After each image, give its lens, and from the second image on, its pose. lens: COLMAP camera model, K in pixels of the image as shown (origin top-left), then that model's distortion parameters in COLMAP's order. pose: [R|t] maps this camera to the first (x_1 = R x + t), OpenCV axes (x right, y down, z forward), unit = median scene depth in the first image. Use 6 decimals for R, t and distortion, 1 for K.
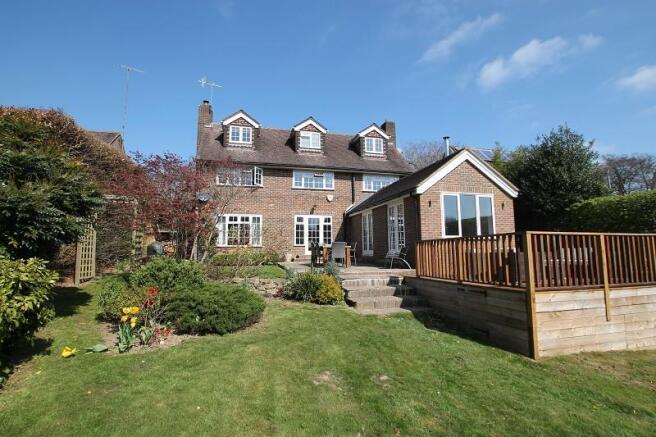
lens RADIAL K [[307.0, 0, 326.2], [0, 307.0, 217.6], [0, 0, 1]] dist [-0.029323, 0.001223]
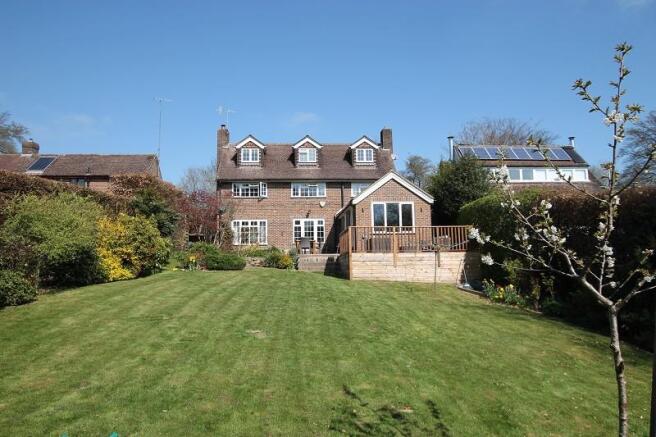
lens RADIAL K [[457.9, 0, 327.6], [0, 457.9, 218.0], [0, 0, 1]] dist [0.000002, -0.000204]
pose [[0.983820, -0.026956, -0.177123, 0.353610], [0.026869, 0.999635, -0.002888, -0.003572], [0.177136, -0.001918, 0.984185, -0.777868]]
